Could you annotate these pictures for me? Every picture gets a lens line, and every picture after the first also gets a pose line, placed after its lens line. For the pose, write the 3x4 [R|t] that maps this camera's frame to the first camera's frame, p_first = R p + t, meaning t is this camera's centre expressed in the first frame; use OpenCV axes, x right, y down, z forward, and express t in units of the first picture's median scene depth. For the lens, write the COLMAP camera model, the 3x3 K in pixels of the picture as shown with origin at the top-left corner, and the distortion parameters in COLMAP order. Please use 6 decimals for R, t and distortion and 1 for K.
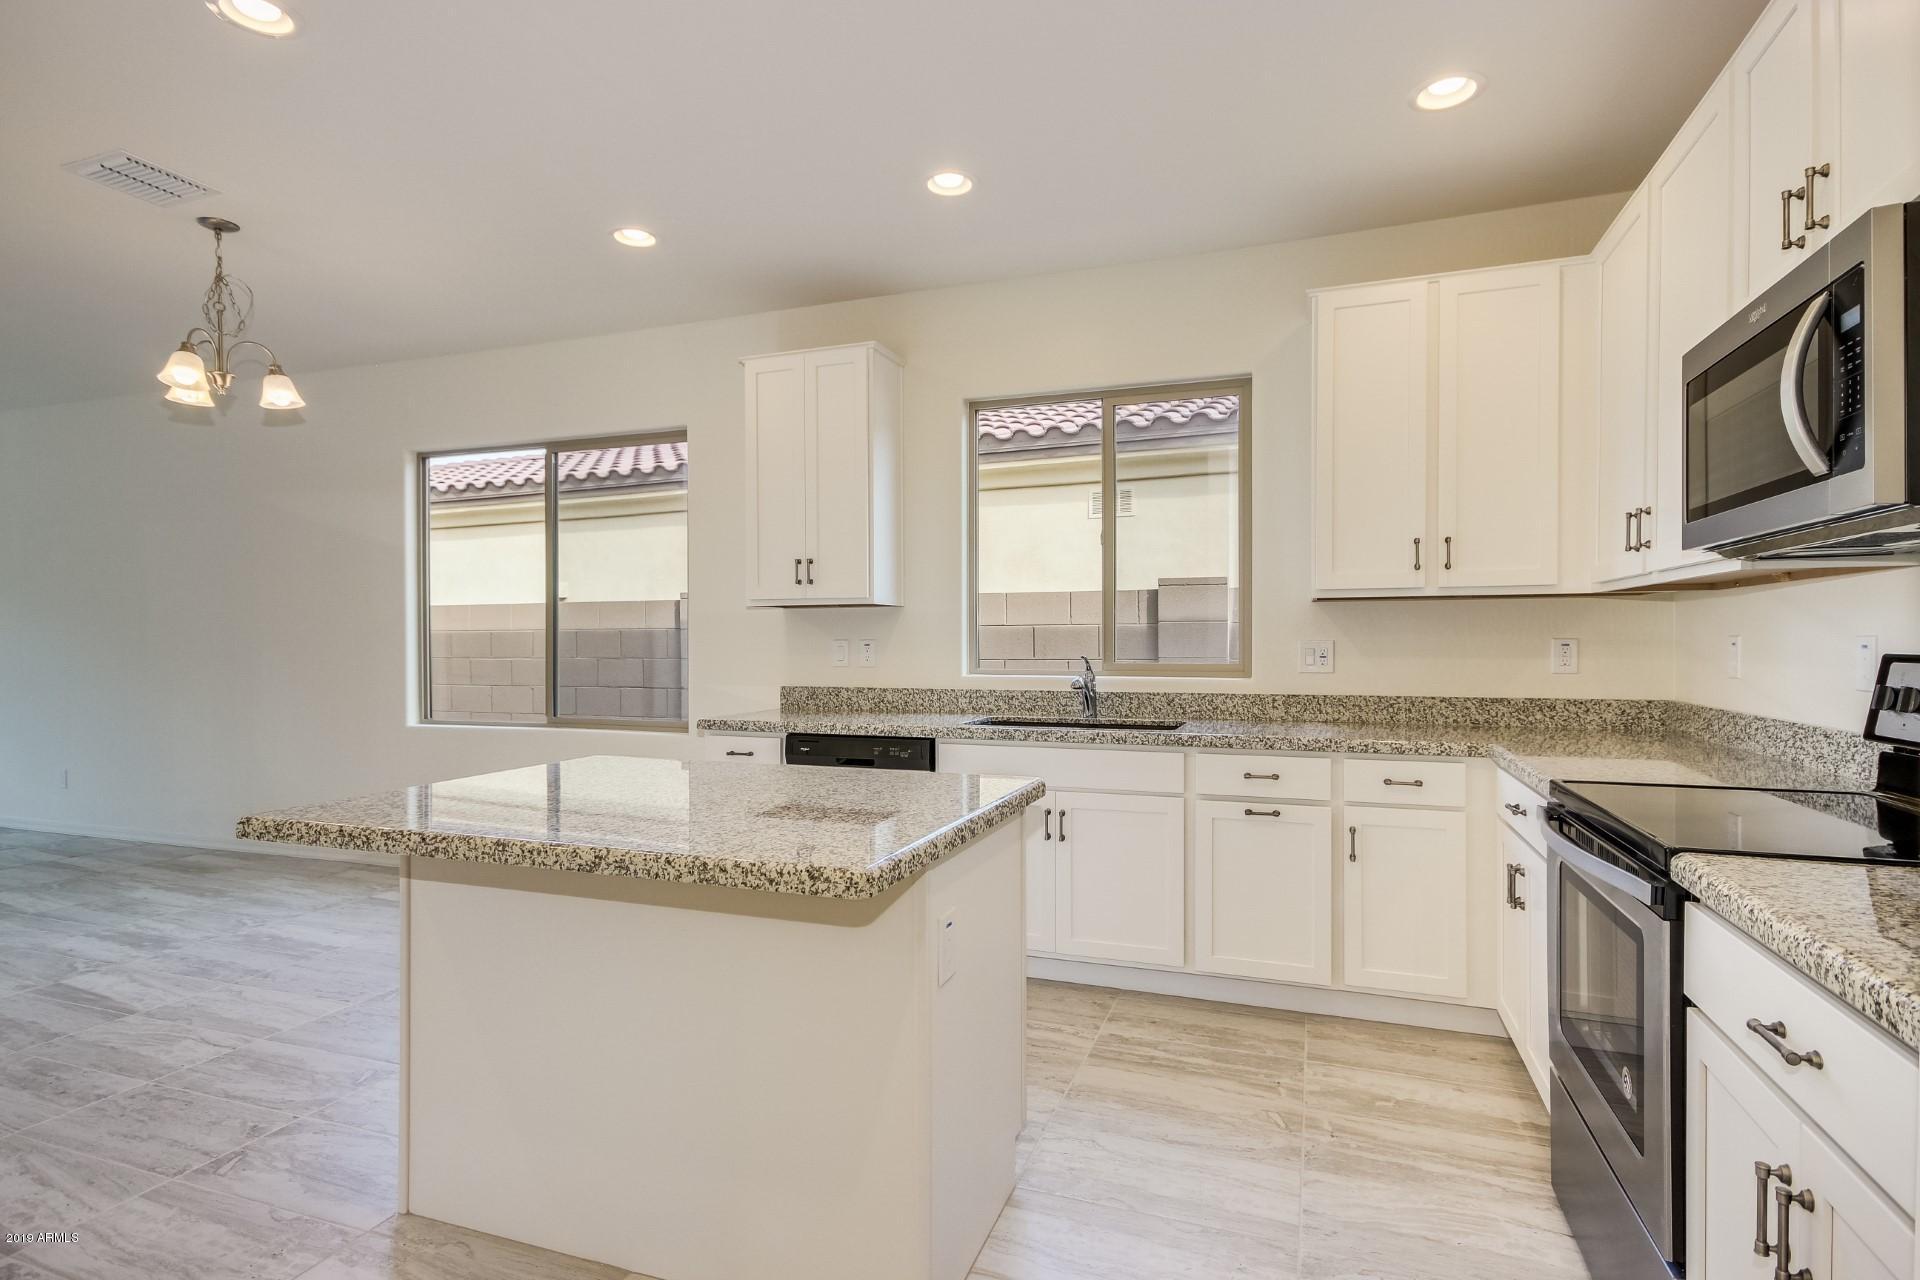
lens RADIAL K [[956.4, 0, 959.9], [0, 956.4, 683.5], [0, 0, 1]] dist [0.014078, -0.000611]
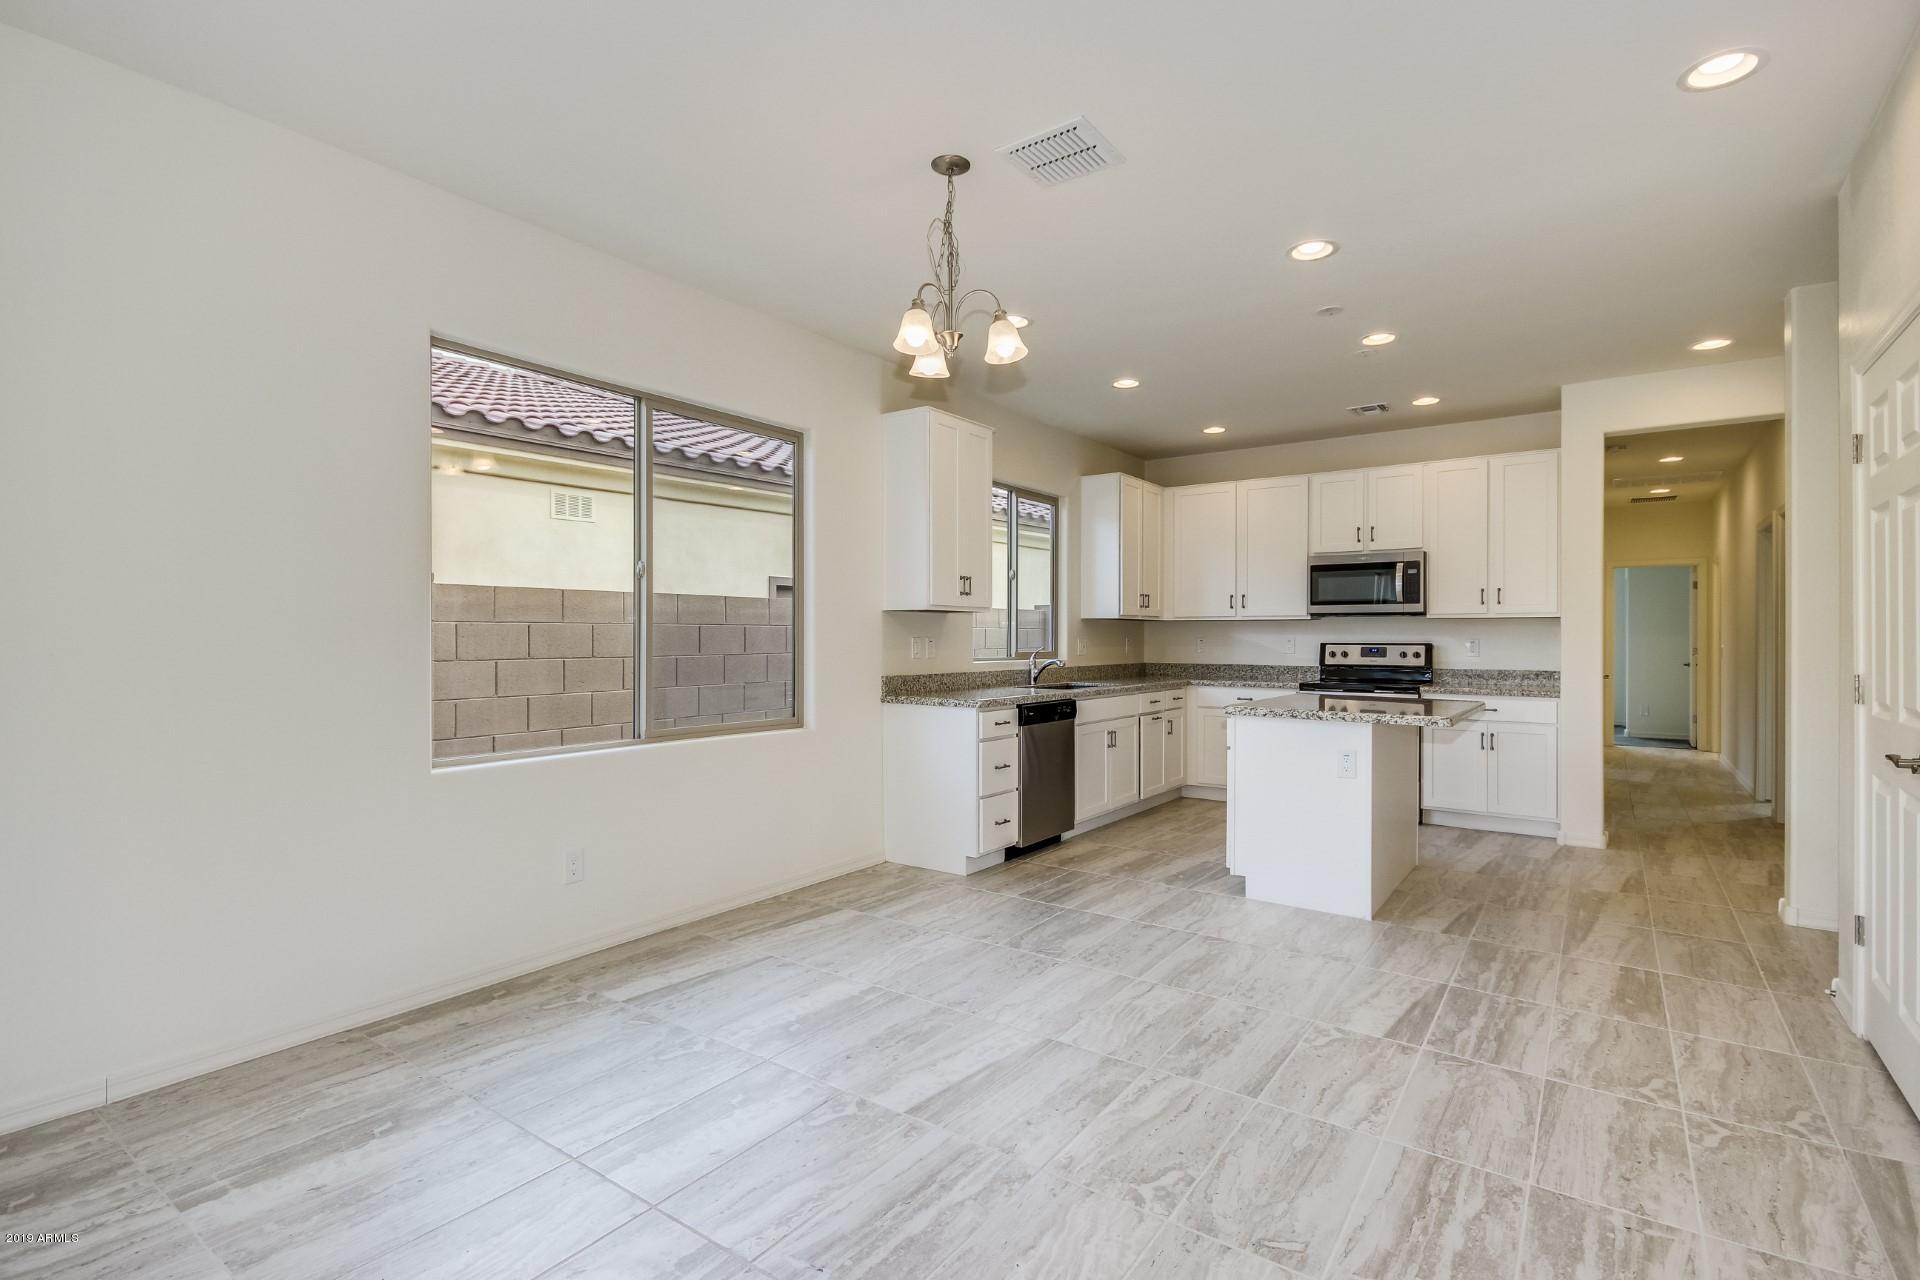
lens RADIAL K [[903.5, 0, 954.8], [0, 903.5, 641.6], [0, 0, 1]] dist [-0.003288, 0.009766]
pose [[0.273393, -0.001655, 0.961901, -1.543492], [0.041008, 0.999109, -0.009936, -0.032286], [-0.961028, 0.042163, 0.273218, 0.754491]]
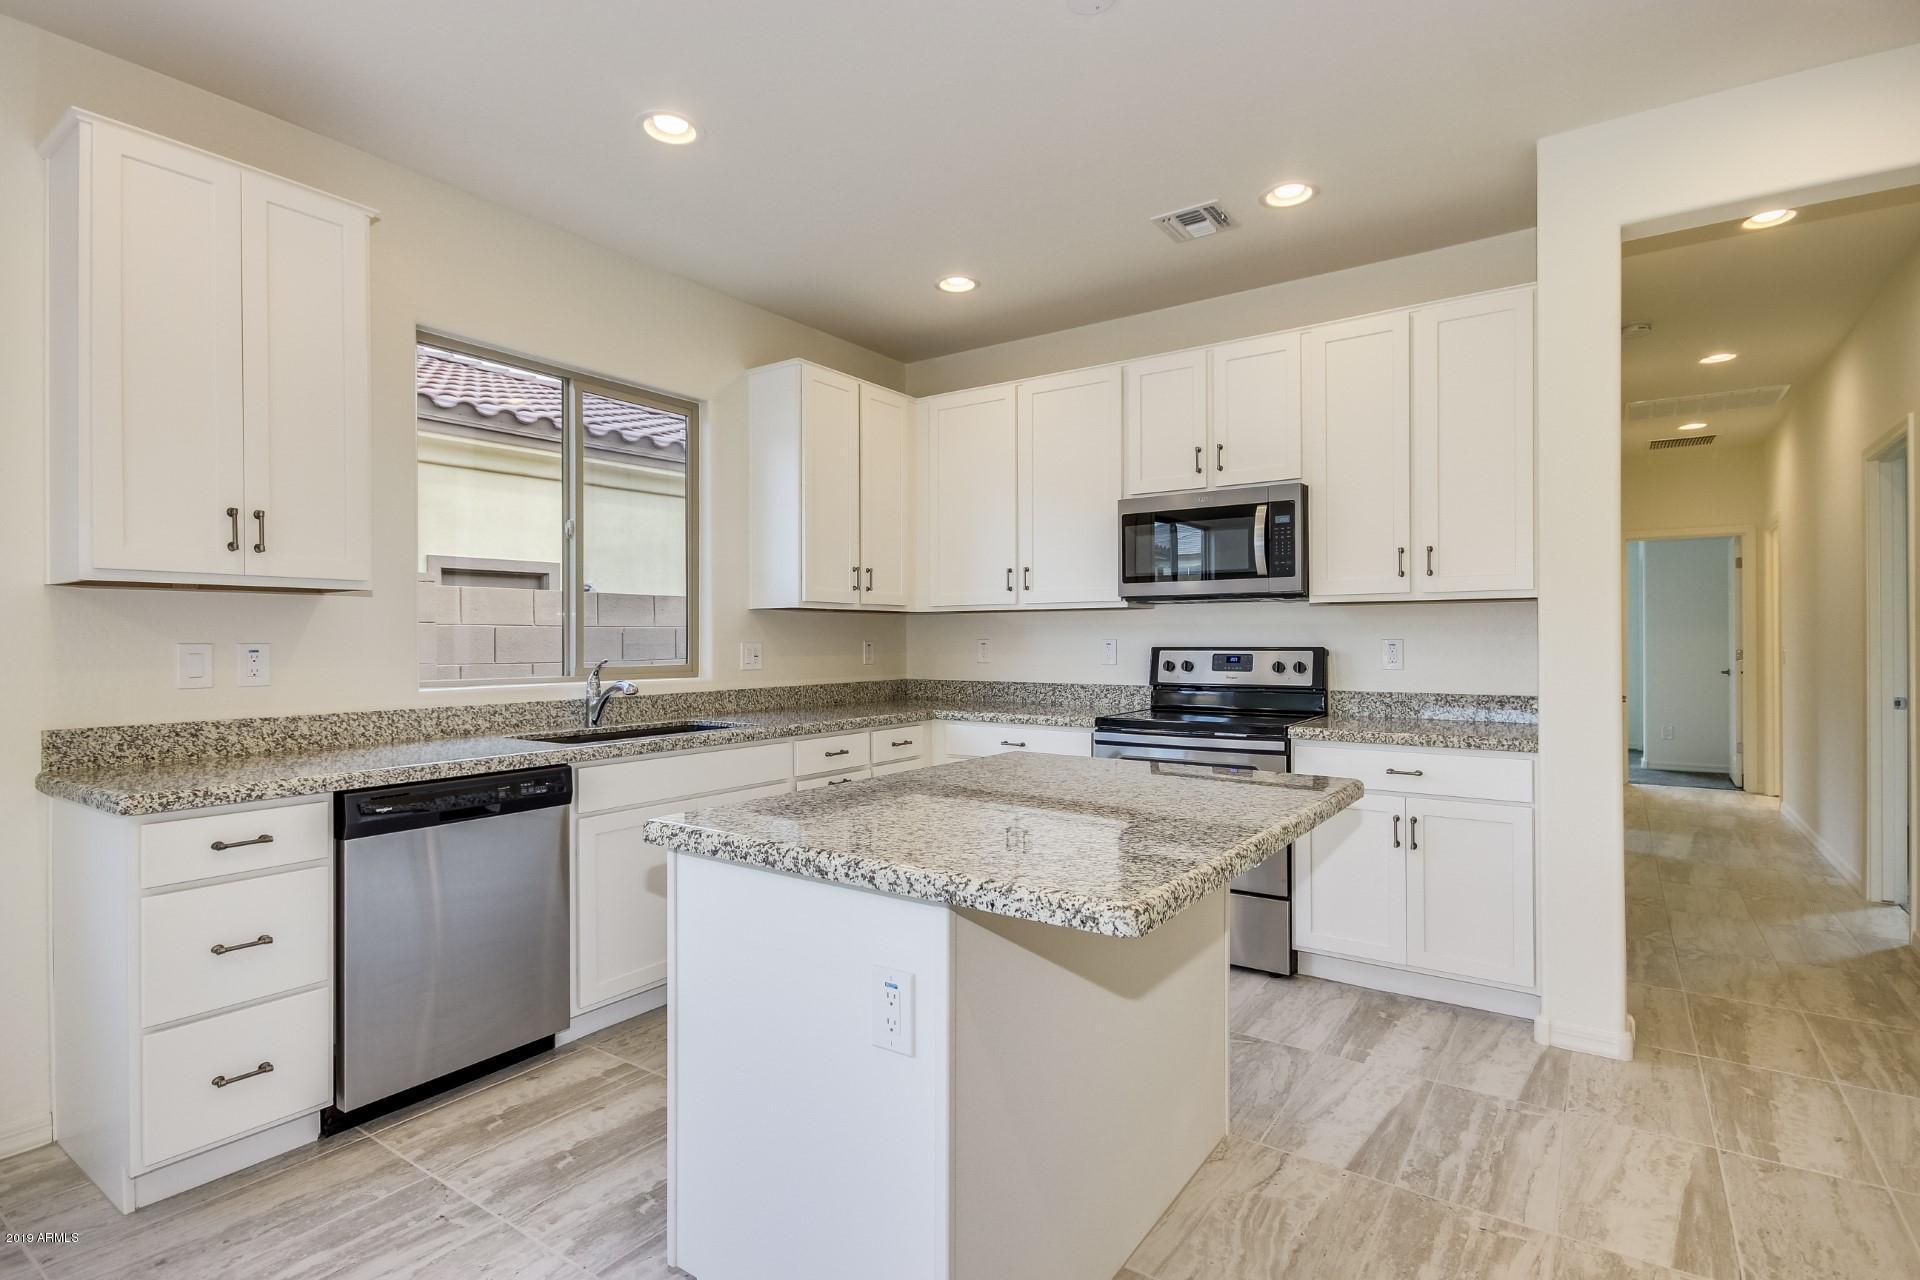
lens RADIAL K [[952.3, 0, 968.9], [0, 952.3, 632.8], [0, 0, 1]] dist [0.014927, -0.000115]
pose [[0.254023, 0.006658, 0.967175, -0.716077], [0.046026, 0.998760, -0.018964, -0.022510], [-0.966102, 0.049333, 0.253402, 0.450041]]
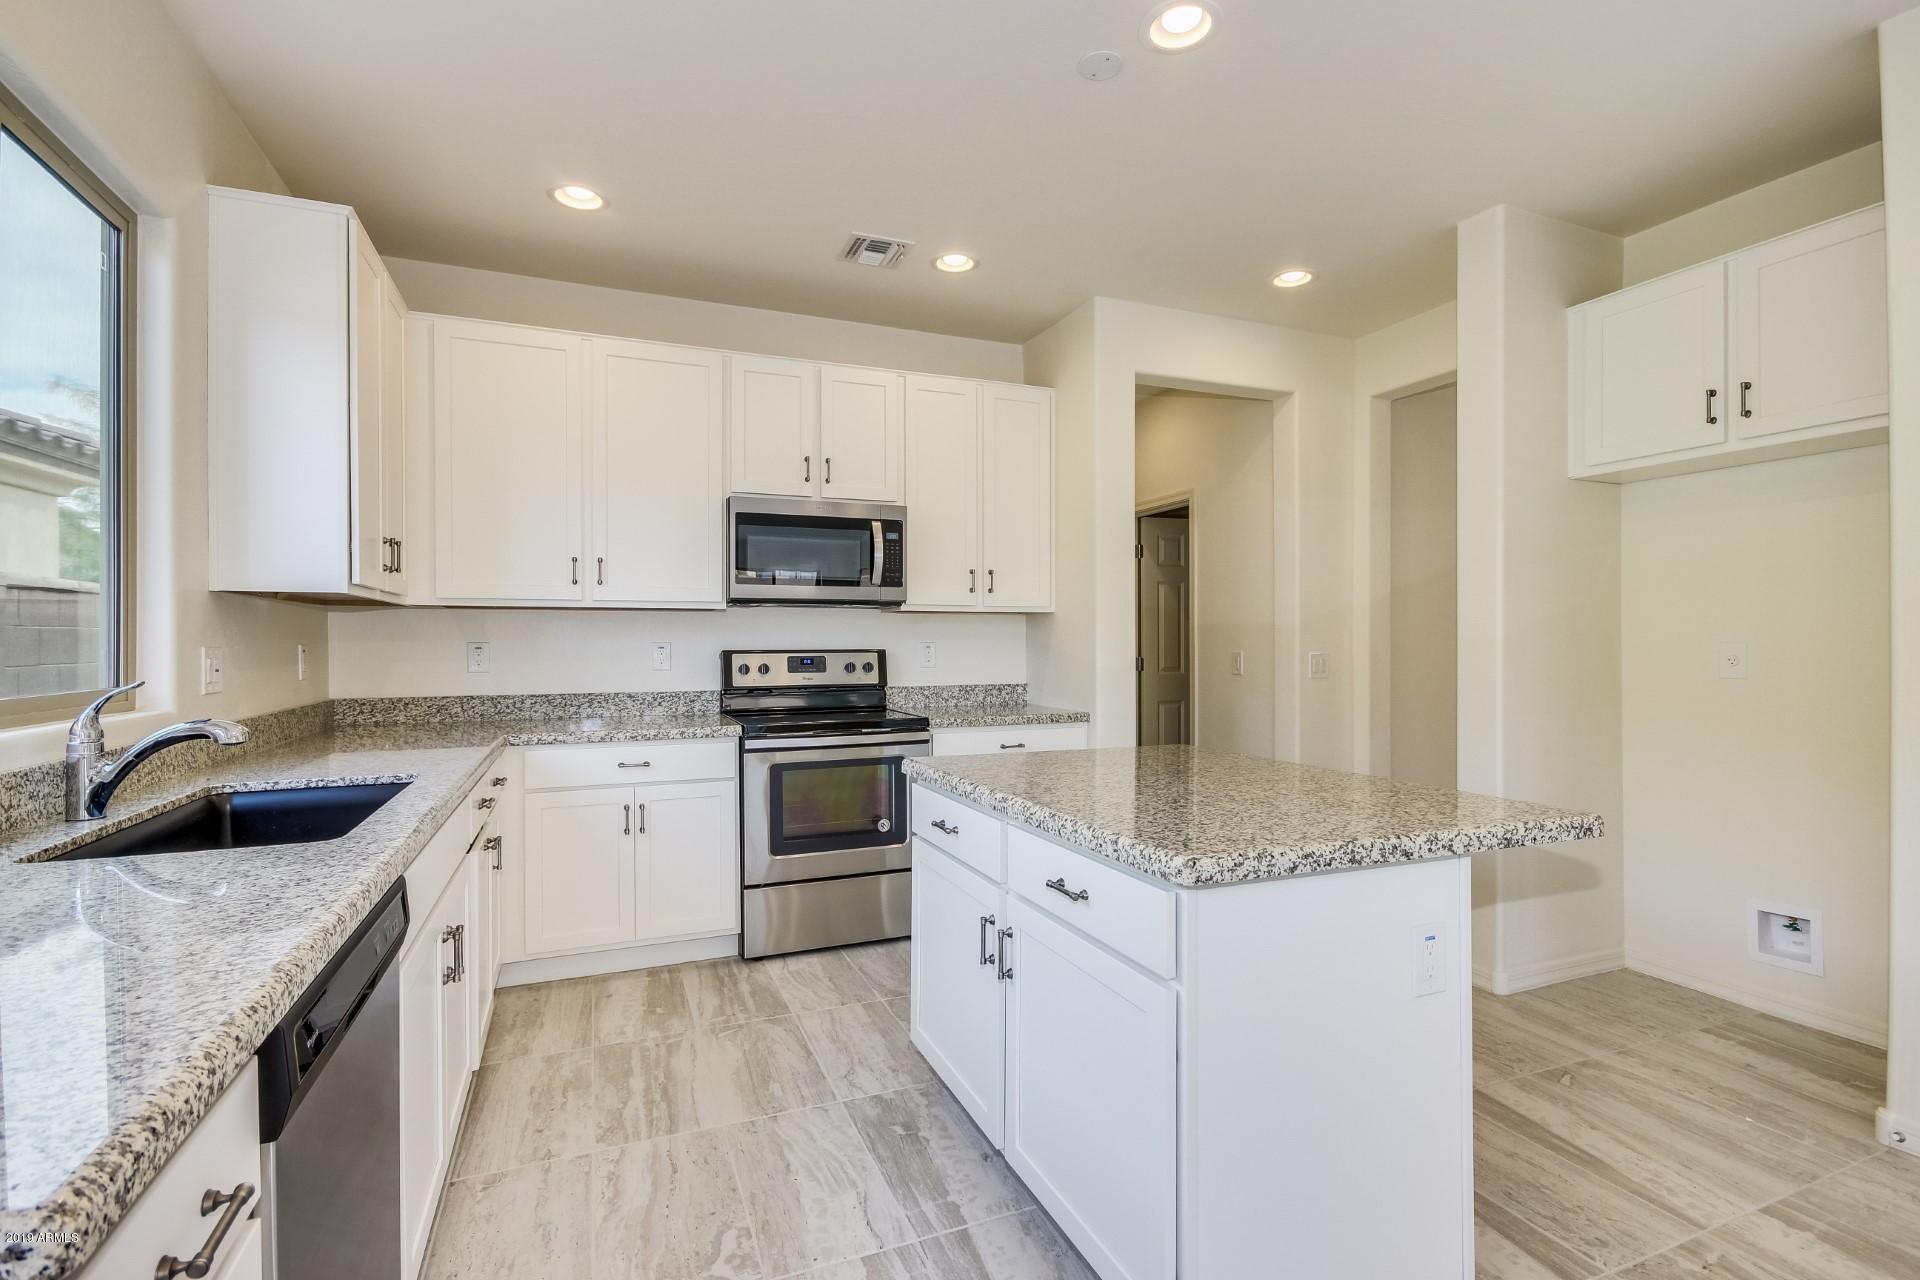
lens RADIAL K [[888.3, 0, 958.8], [0, 888.3, 646.4], [0, 0, 1]] dist [0.000149, 0.000169]
pose [[-0.676649, -0.000488, 0.736305, -0.491700], [0.036251, 0.998765, 0.033976, -0.048298], [-0.735413, 0.049682, -0.675796, 1.057896]]
